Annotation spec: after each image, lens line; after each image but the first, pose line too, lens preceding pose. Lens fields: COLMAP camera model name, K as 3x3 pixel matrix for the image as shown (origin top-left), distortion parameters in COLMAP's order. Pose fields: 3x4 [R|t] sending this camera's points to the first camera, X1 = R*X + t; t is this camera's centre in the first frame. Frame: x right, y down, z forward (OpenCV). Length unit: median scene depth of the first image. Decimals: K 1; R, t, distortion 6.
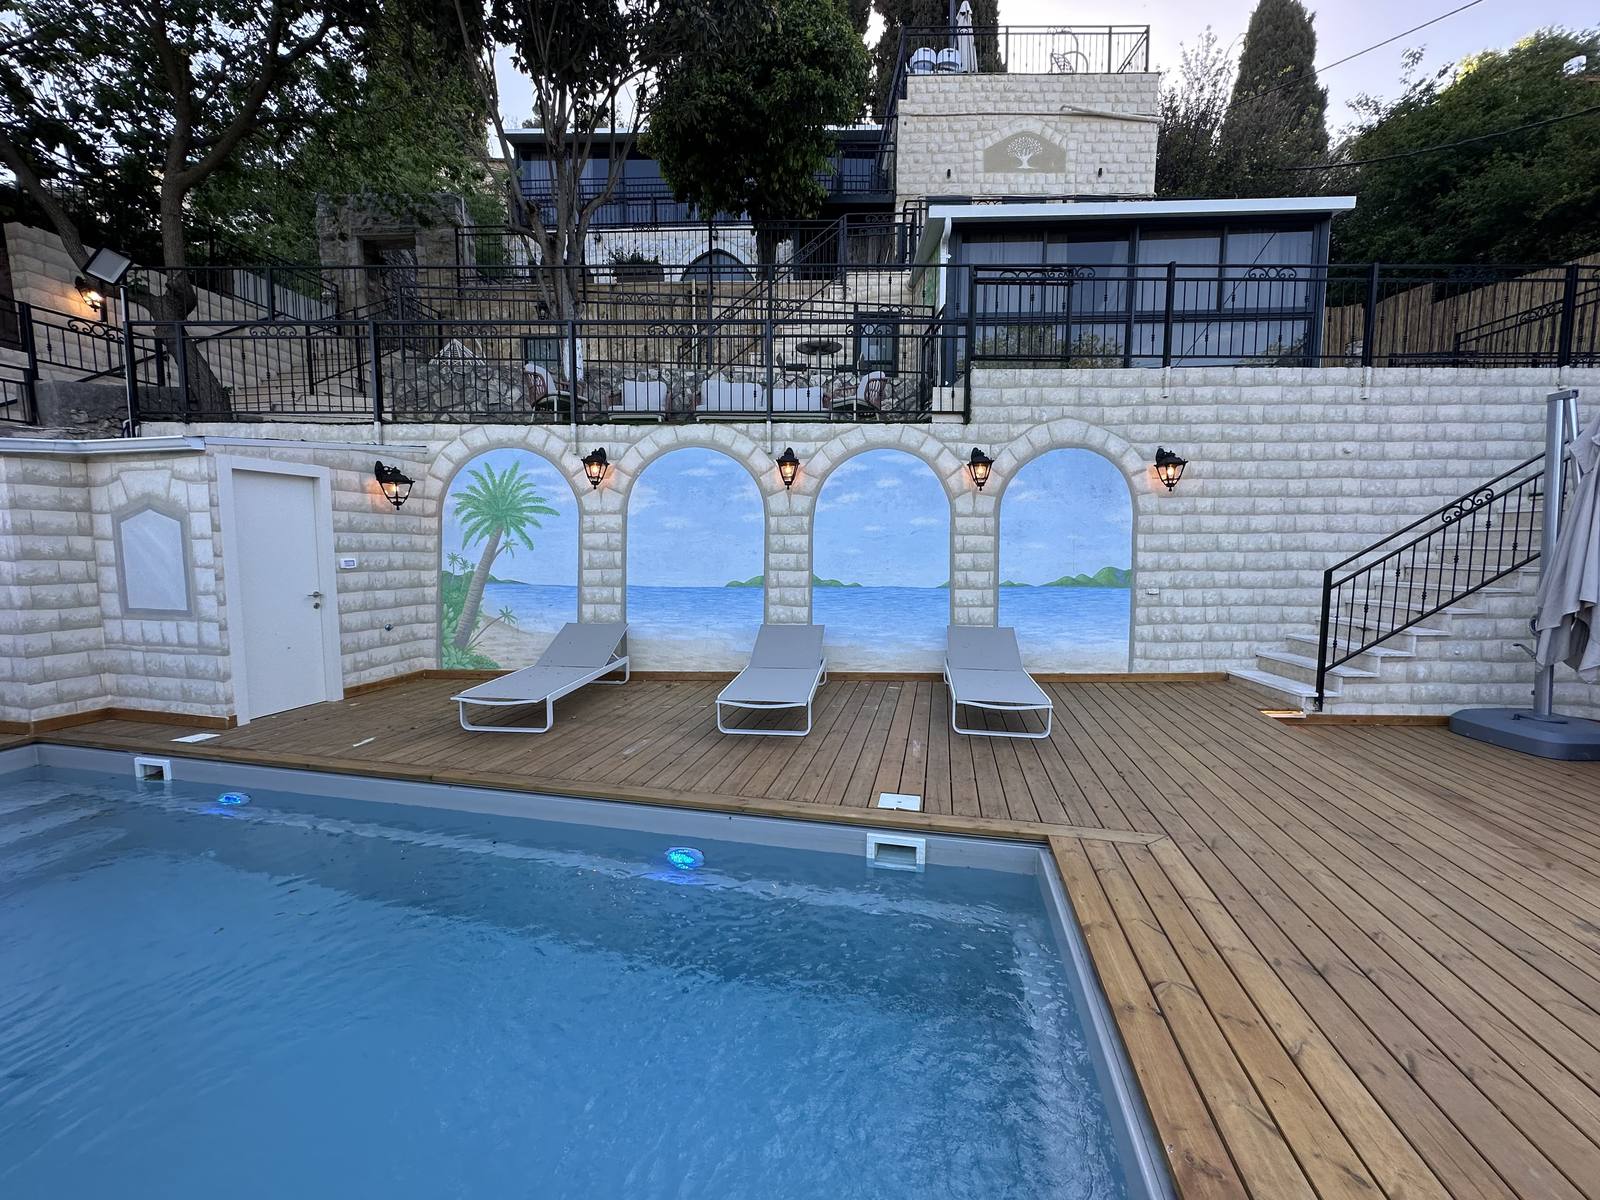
lens RADIAL K [[637.0, 0, 802.5], [0, 637.0, 597.7], [0, 0, 1]] dist [-0.000289, -0.000613]
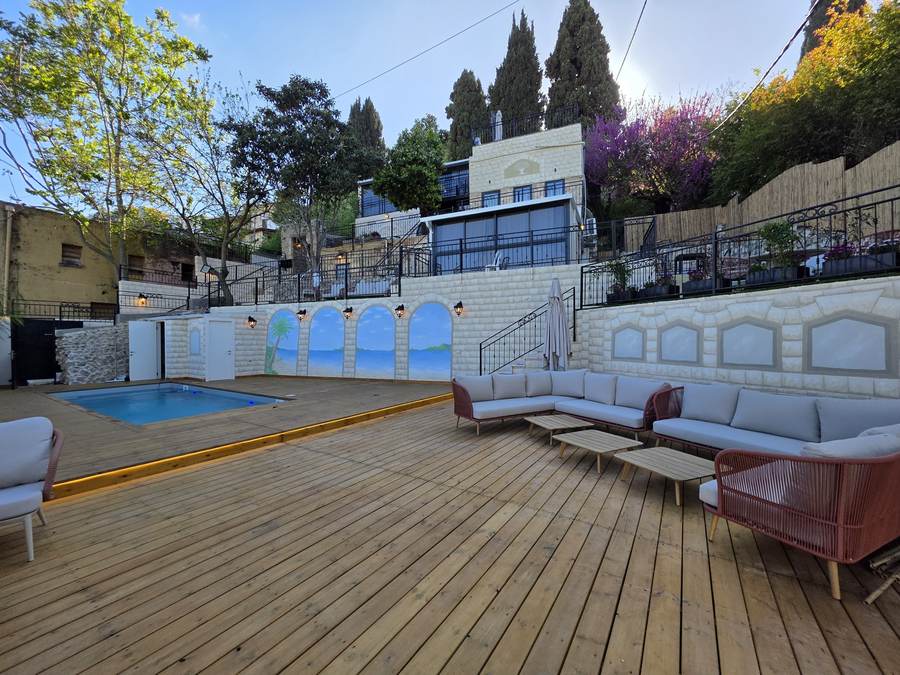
lens RADIAL K [[358.3, 0, 447.6], [0, 358.3, 340.2], [0, 0, 1]] dist [-0.000289, -0.000613]
pose [[0.933253, -0.009786, -0.359087, 1.076876], [-0.021470, 0.996322, -0.082951, 0.069460], [0.358578, 0.085124, 0.929611, -0.479046]]
